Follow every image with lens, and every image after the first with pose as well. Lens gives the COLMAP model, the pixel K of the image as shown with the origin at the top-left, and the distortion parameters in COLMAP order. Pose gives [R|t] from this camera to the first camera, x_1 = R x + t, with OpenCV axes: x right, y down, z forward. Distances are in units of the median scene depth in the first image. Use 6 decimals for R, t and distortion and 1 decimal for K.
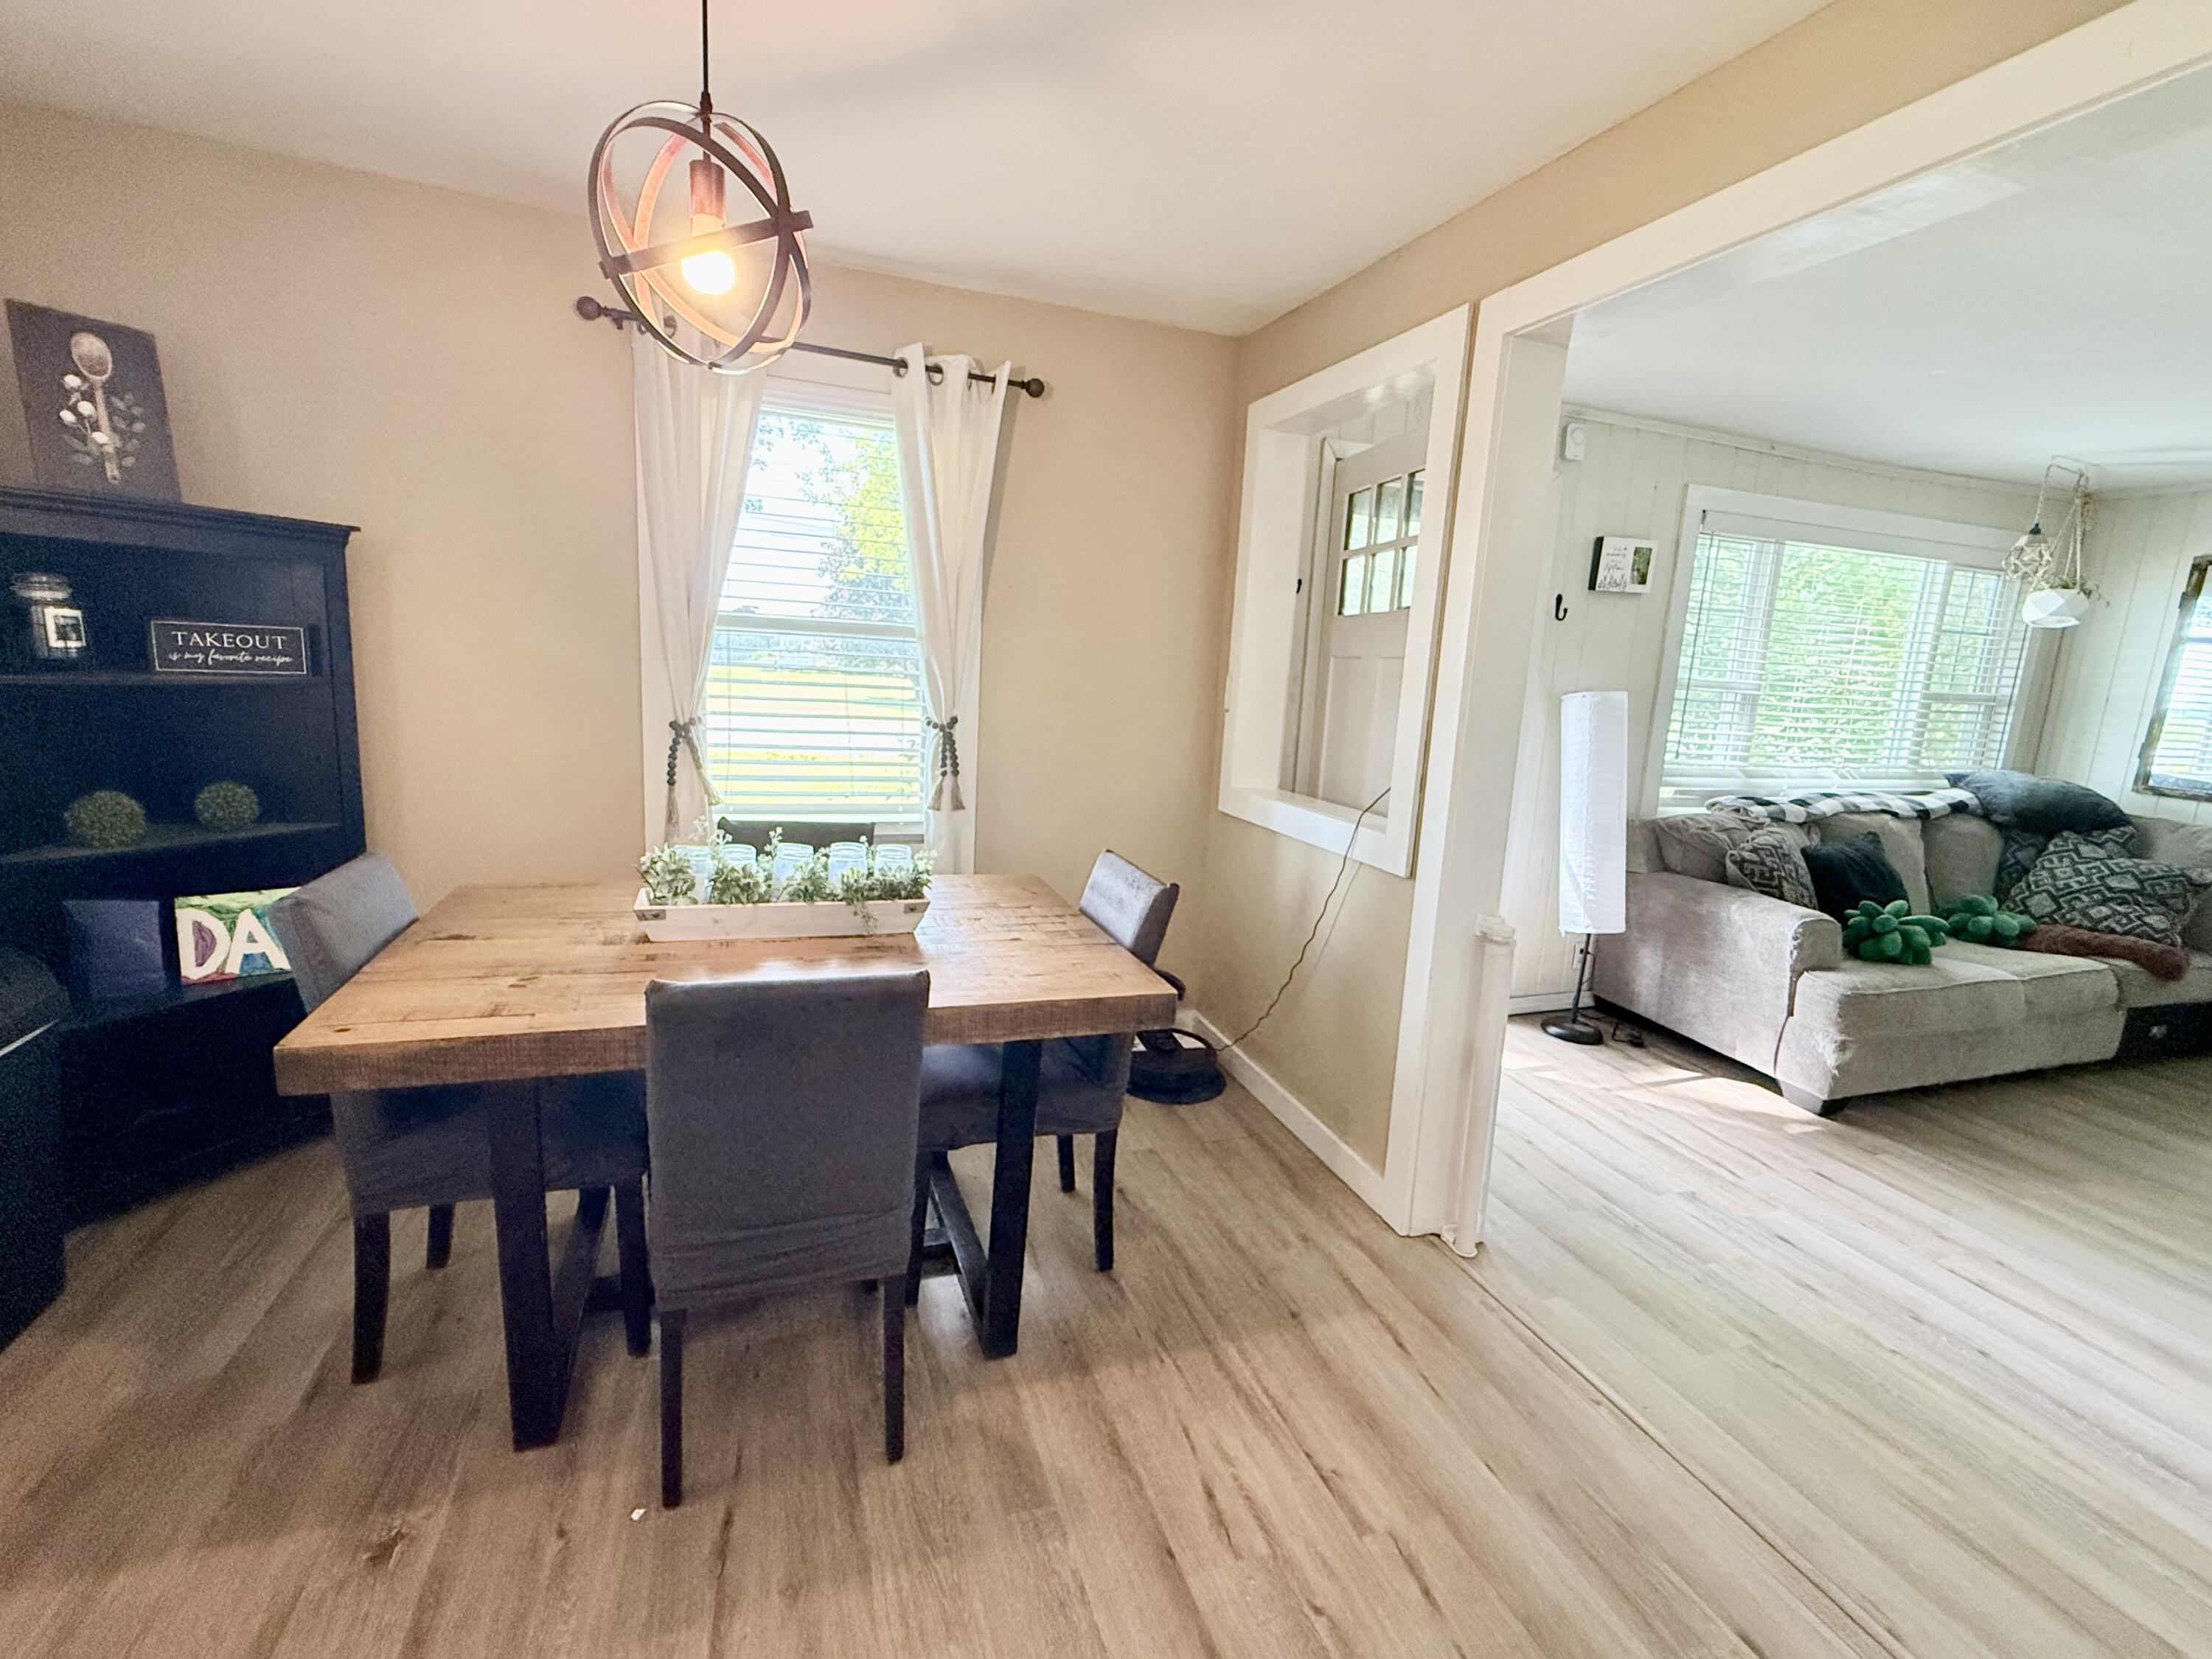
lens RADIAL K [[964.7, 0, 1106.0], [0, 964.7, 829.5], [0, 0, 1]] dist [0.000048, -0.000083]
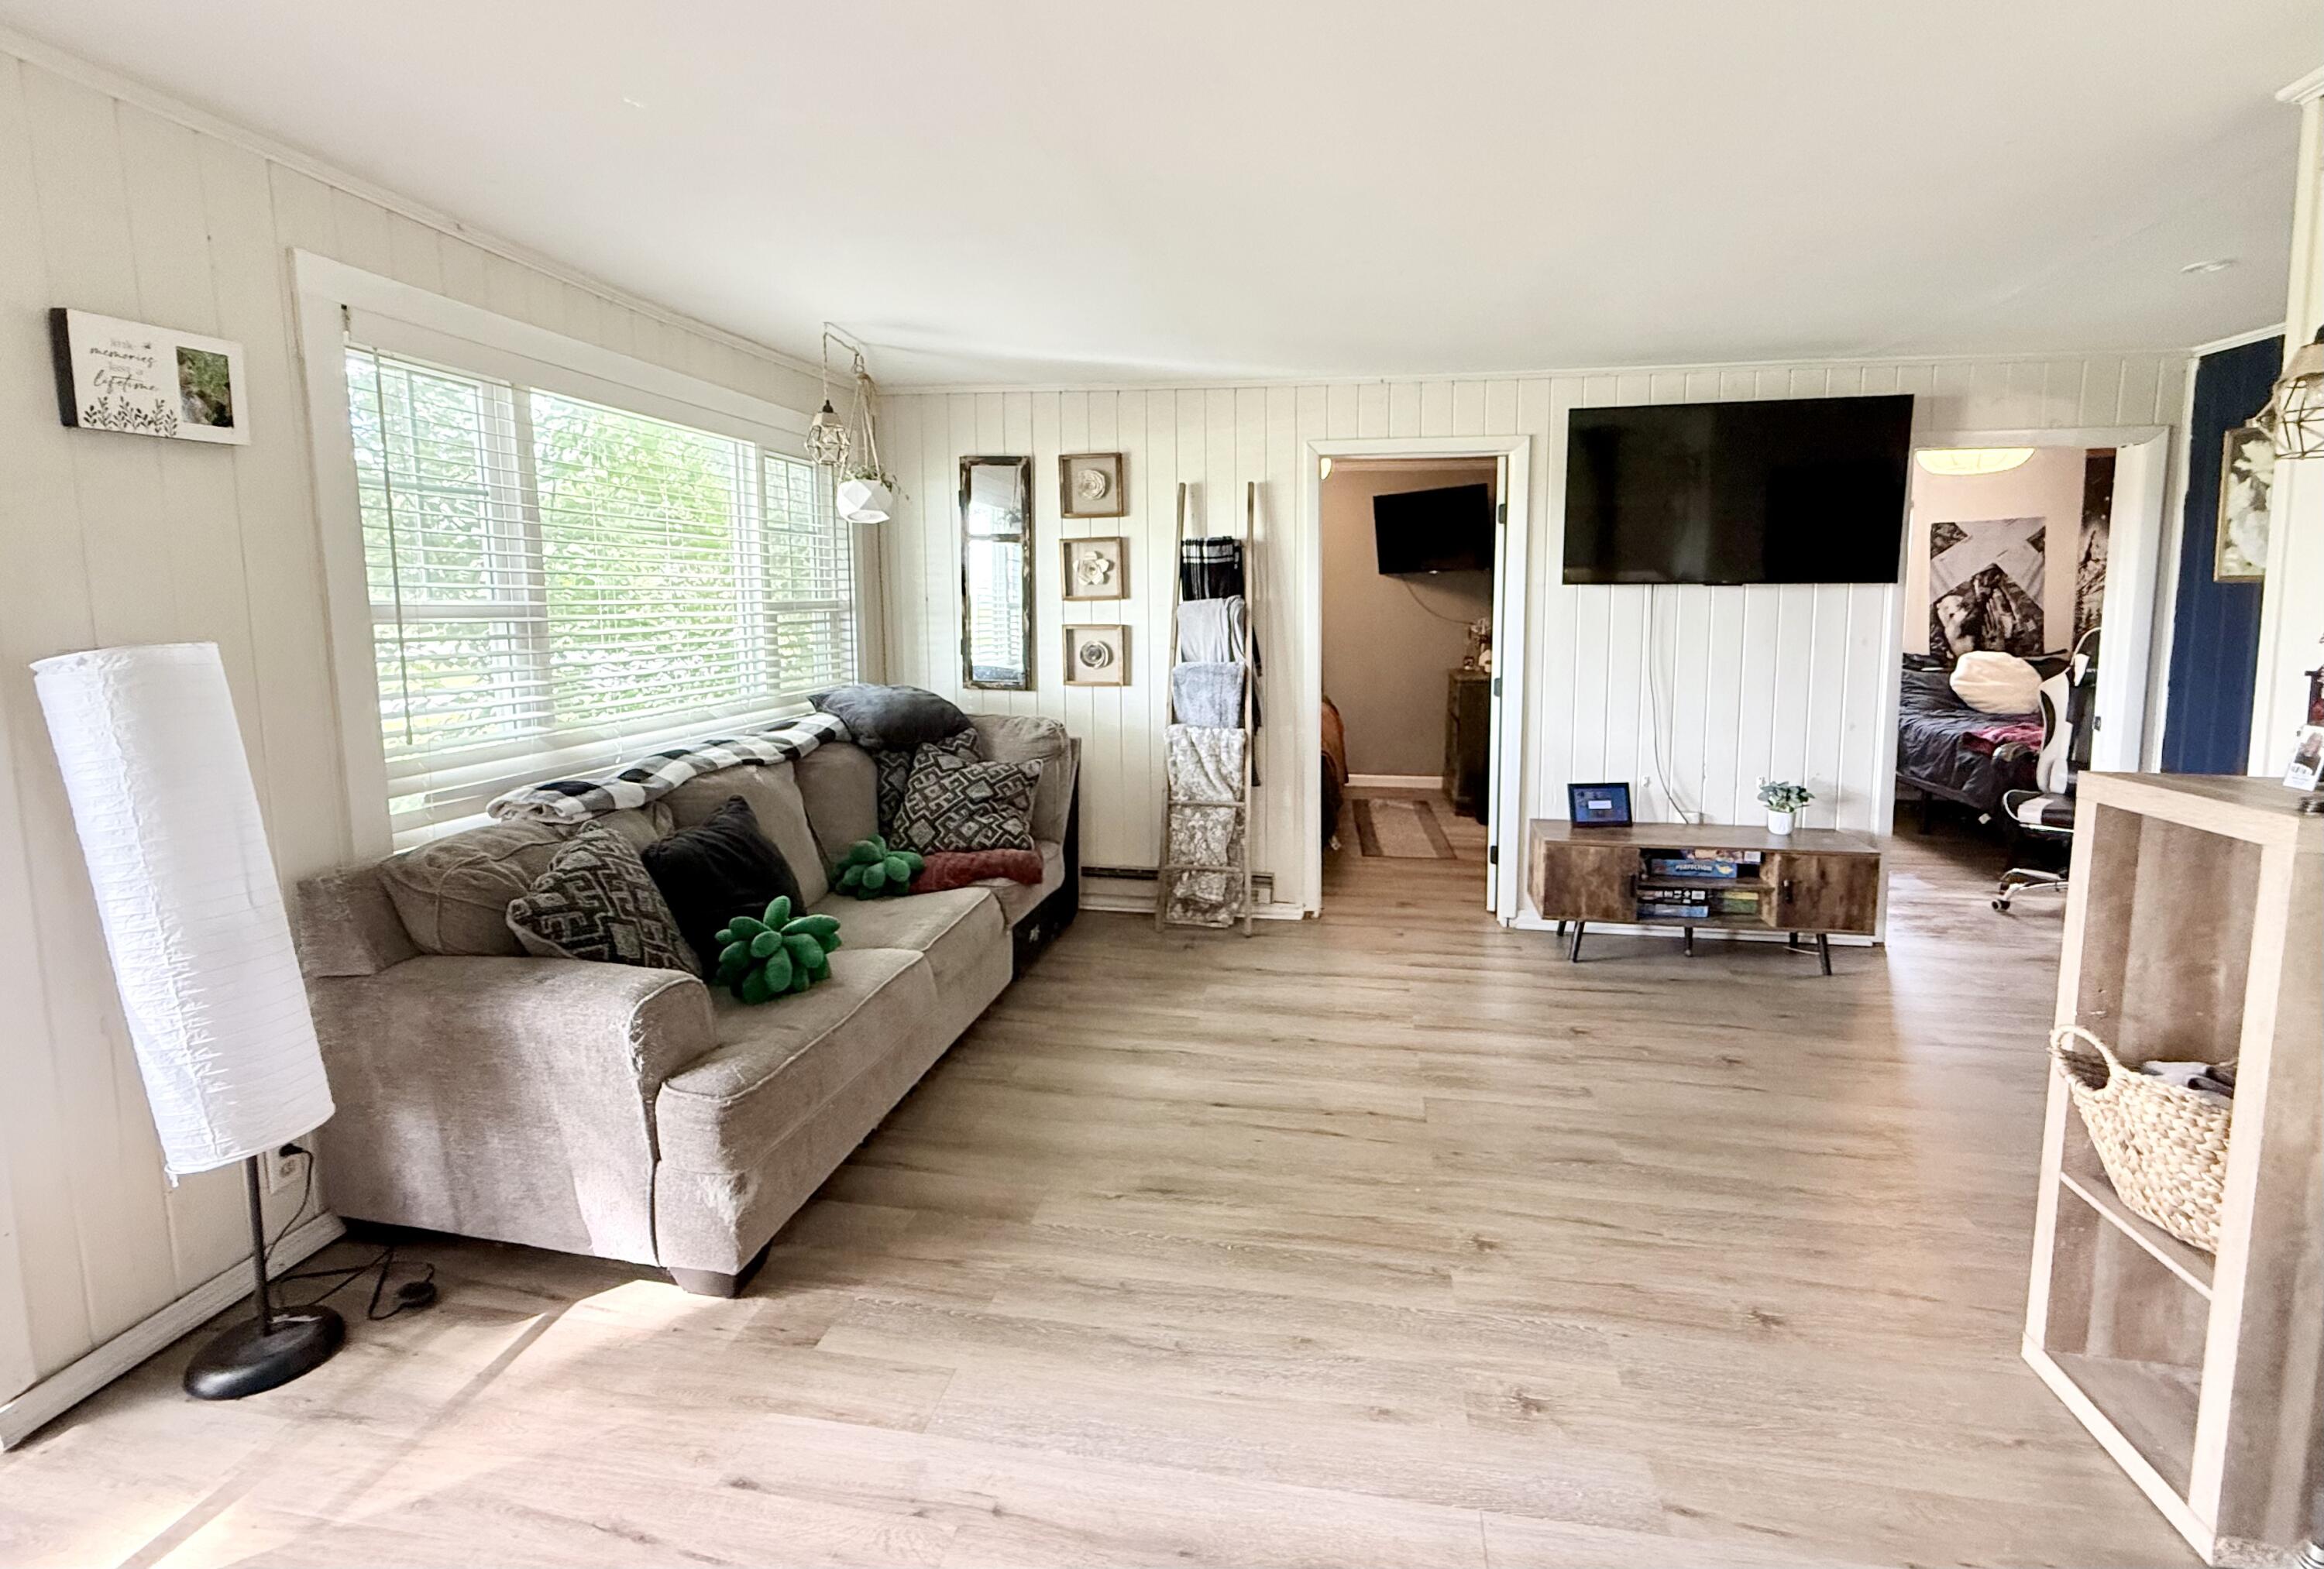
lens RADIAL K [[1010.7, 0, 1200.9], [0, 1010.7, 708.9], [0, 0, 1]] dist [-0.000013, -0.000152]
pose [[0.479991, -0.149165, 0.864499, 0.314954], [0.184490, 0.980565, 0.066758, -0.049488], [-0.857655, 0.127448, 0.498182, 0.311293]]
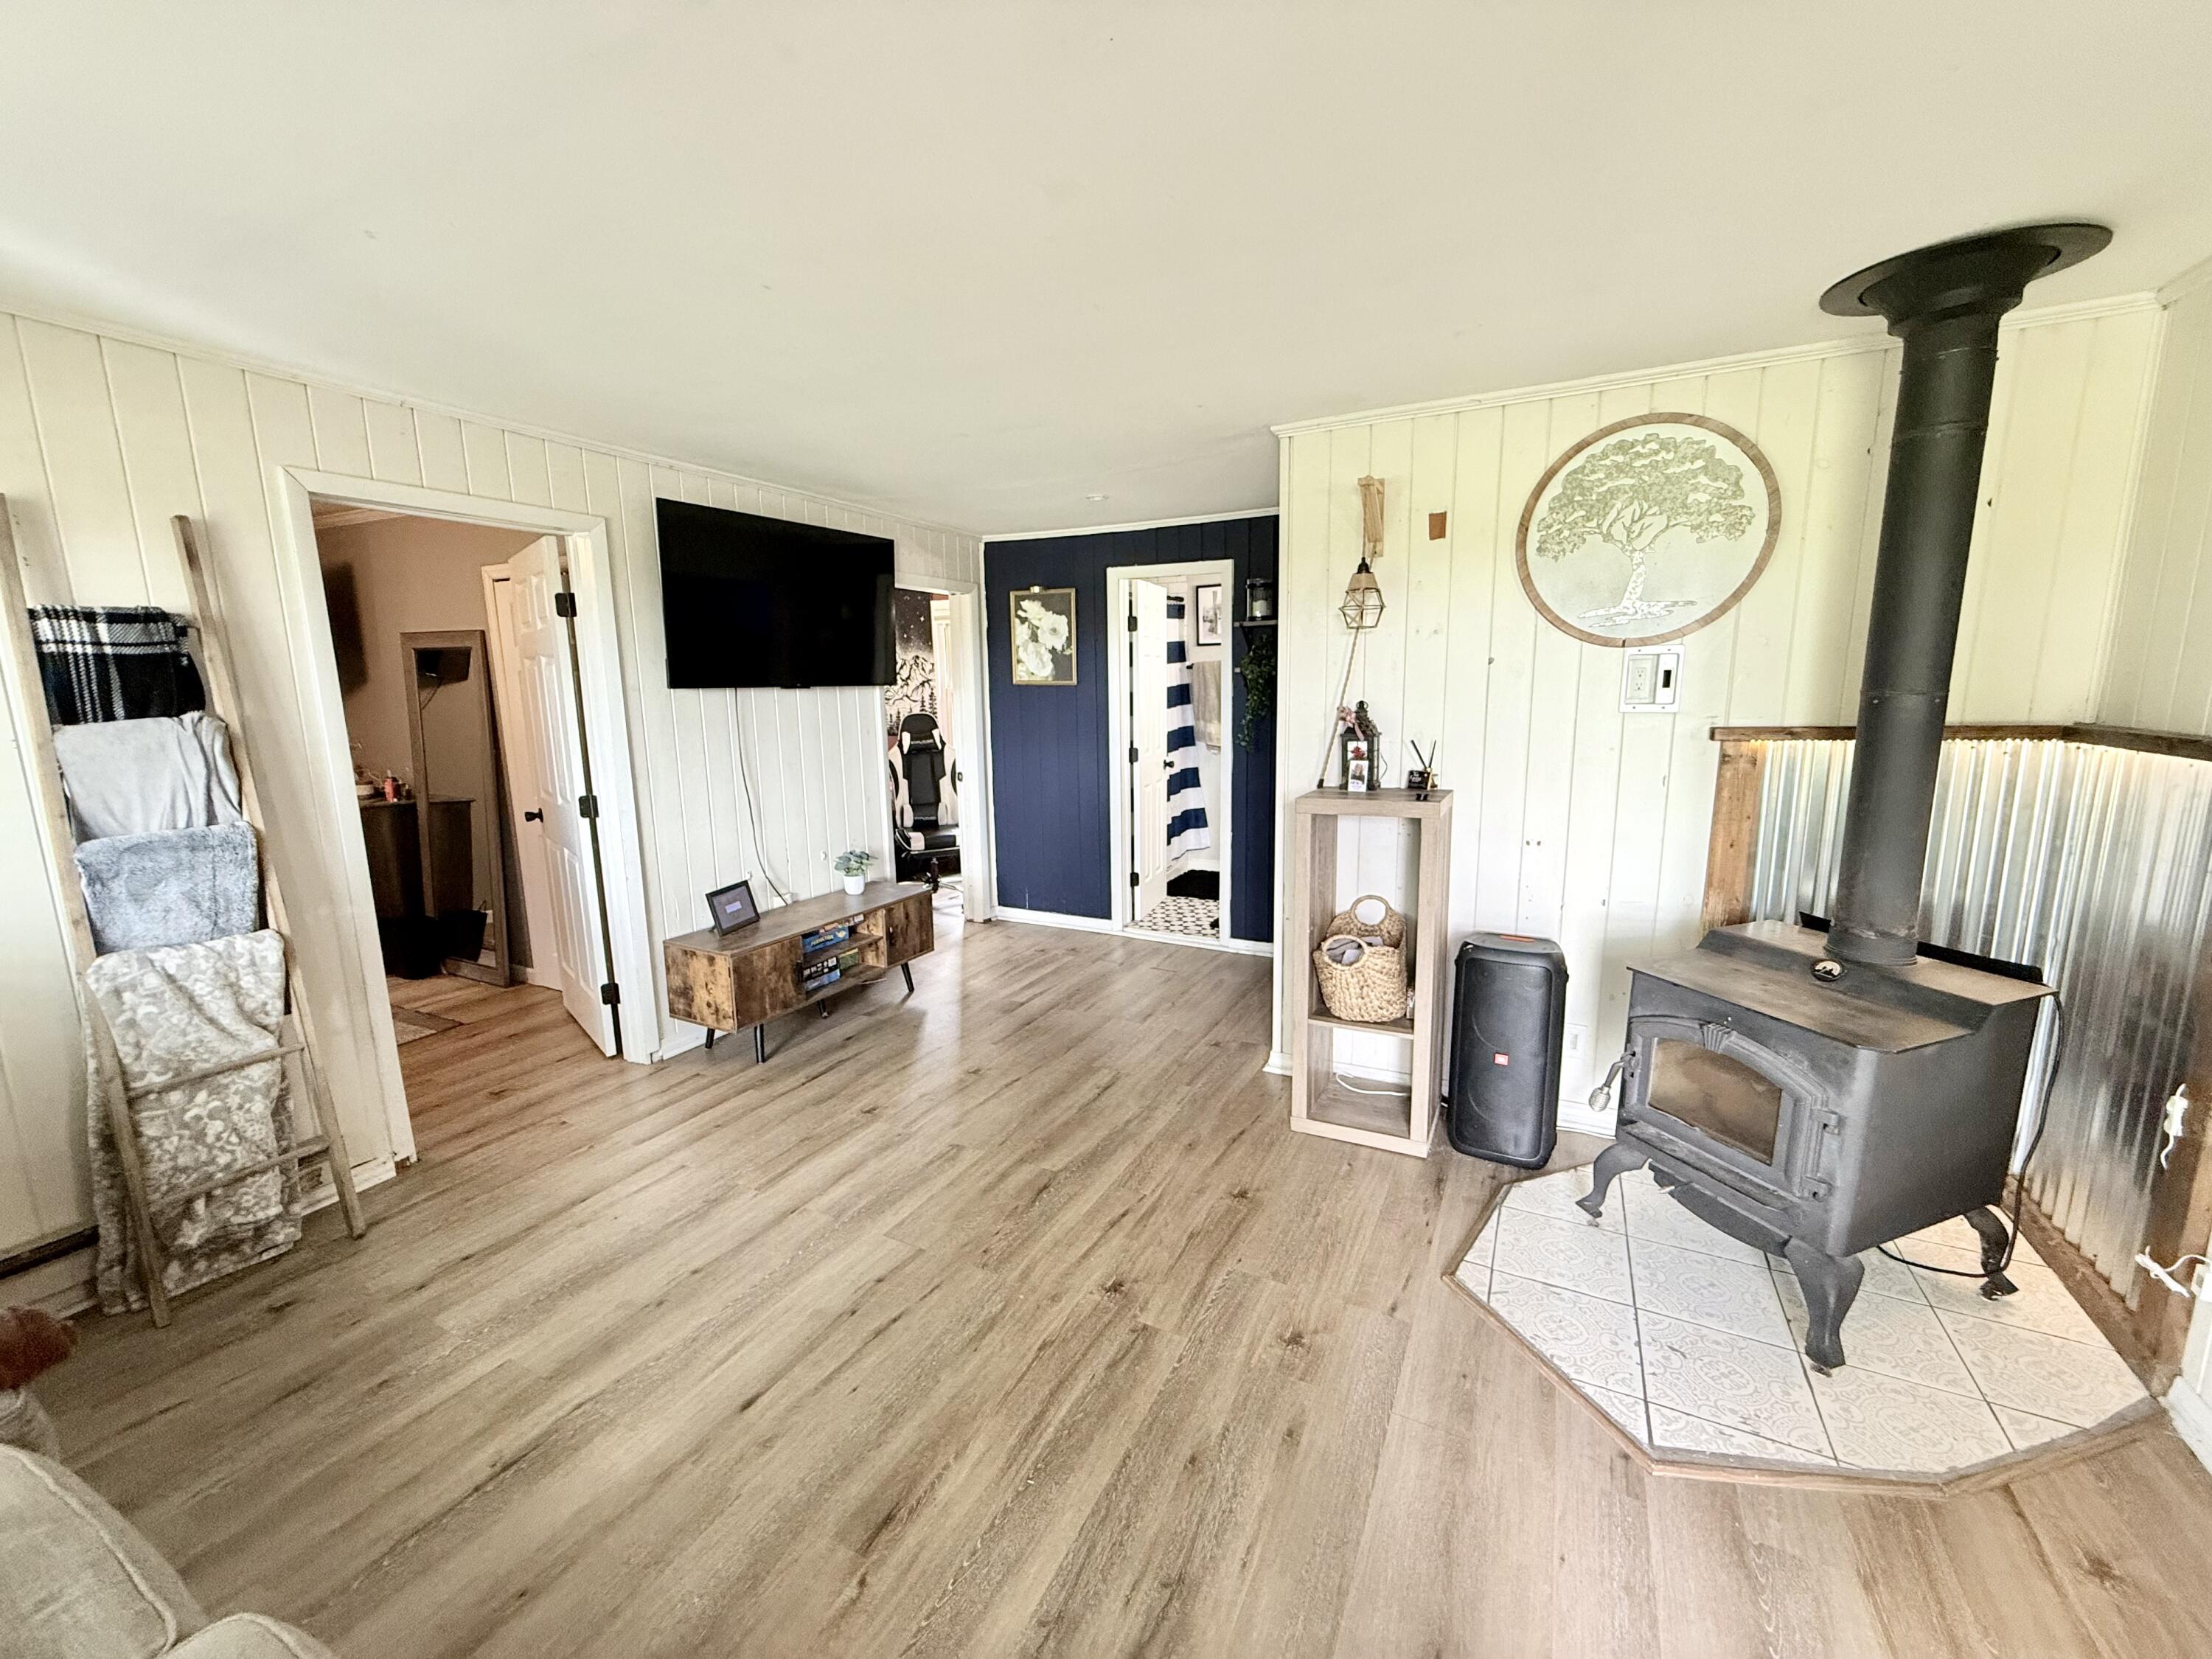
lens RADIAL K [[881.6, 0, 1106.0], [0, 881.6, 829.5], [0, 0, 1]] dist [0.000719, -0.000119]
pose [[-0.680747, -0.166123, 0.713433, 0.471235], [0.106675, 0.941080, 0.320918, -0.126871], [-0.724709, 0.294569, -0.622917, 0.706888]]
